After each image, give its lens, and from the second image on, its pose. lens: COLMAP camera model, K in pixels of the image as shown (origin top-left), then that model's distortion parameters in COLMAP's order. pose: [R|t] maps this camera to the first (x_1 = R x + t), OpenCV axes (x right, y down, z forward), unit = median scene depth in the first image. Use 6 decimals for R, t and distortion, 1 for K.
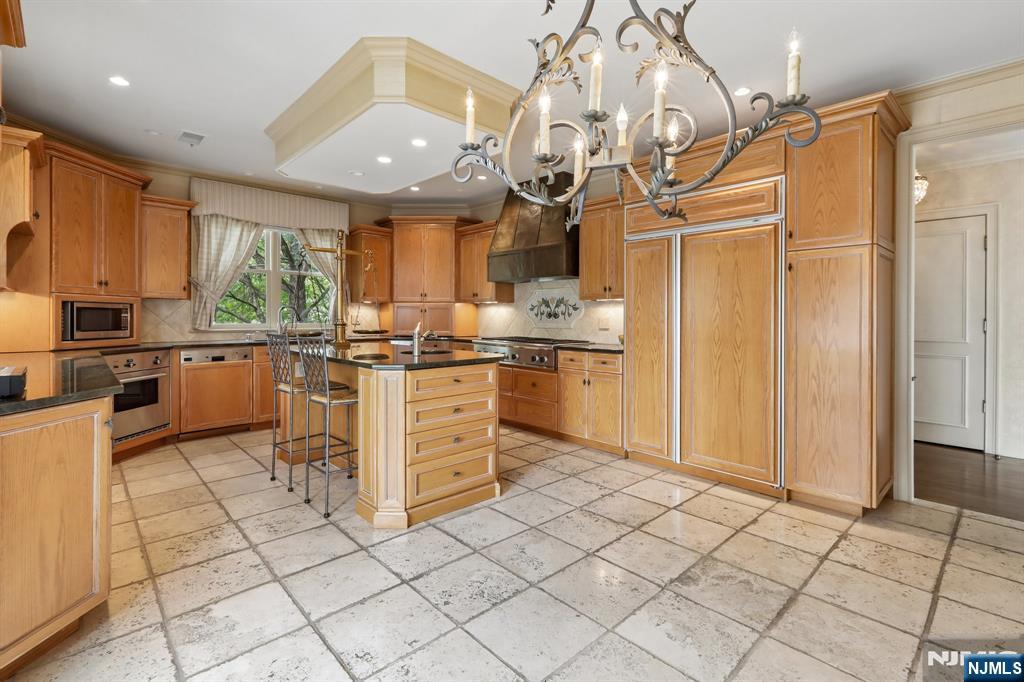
lens RADIAL K [[464.1, 0, 514.6], [0, 464.1, 326.5], [0, 0, 1]] dist [0.000784, 0.000640]
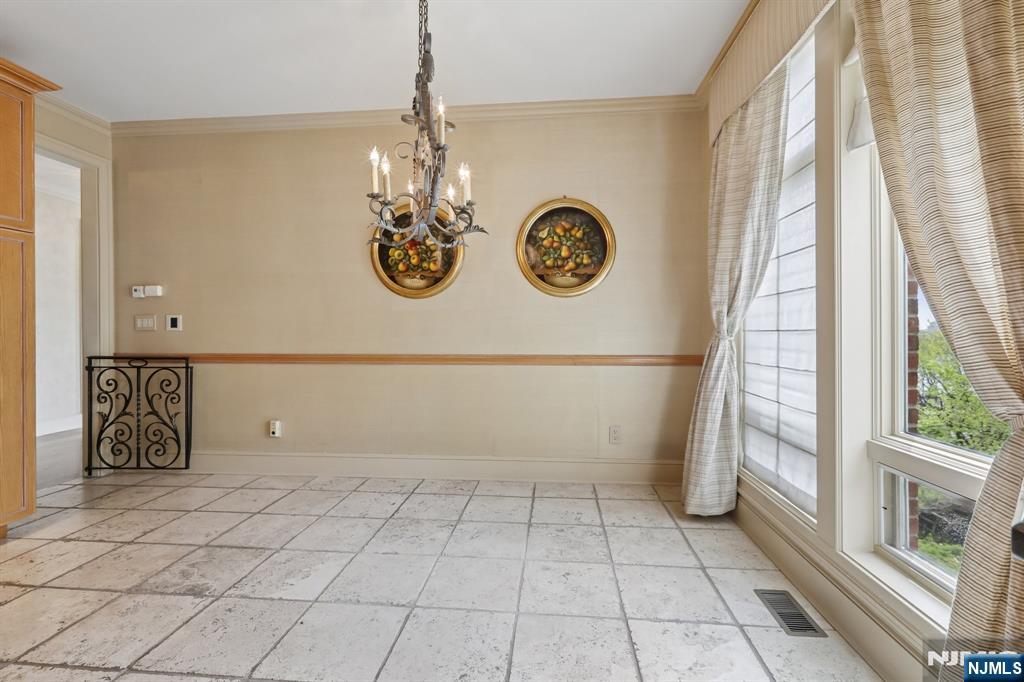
lens RADIAL K [[455.1, 0, 514.4], [0, 455.1, 337.1], [0, 0, 1]] dist [-0.001932, 0.000625]
pose [[-0.668416, -0.009074, 0.743733, -0.653743], [0.015267, 0.999548, 0.025917, 0.026267], [-0.743631, 0.028677, -0.667975, 1.015446]]
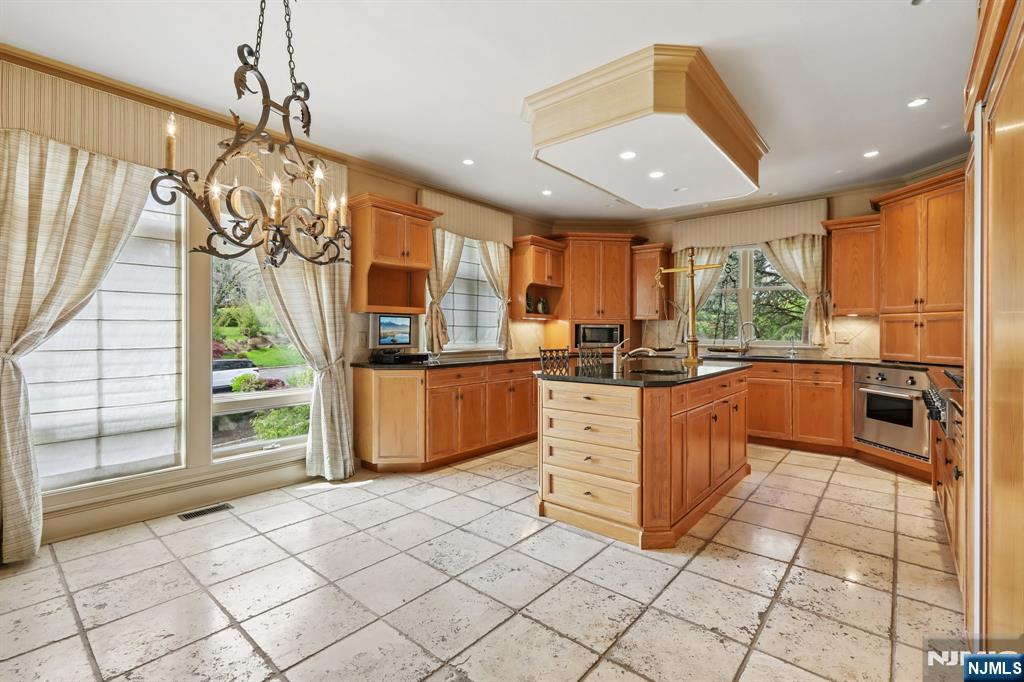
lens RADIAL K [[455.1, 0, 514.4], [0, 455.1, 337.1], [0, 0, 1]] dist [-0.001932, 0.000625]
pose [[0.121815, 0.007084, -0.992528, 0.994380], [-0.021856, 0.999751, 0.004453, -0.016227], [0.992312, 0.021151, 0.121939, 0.889310]]
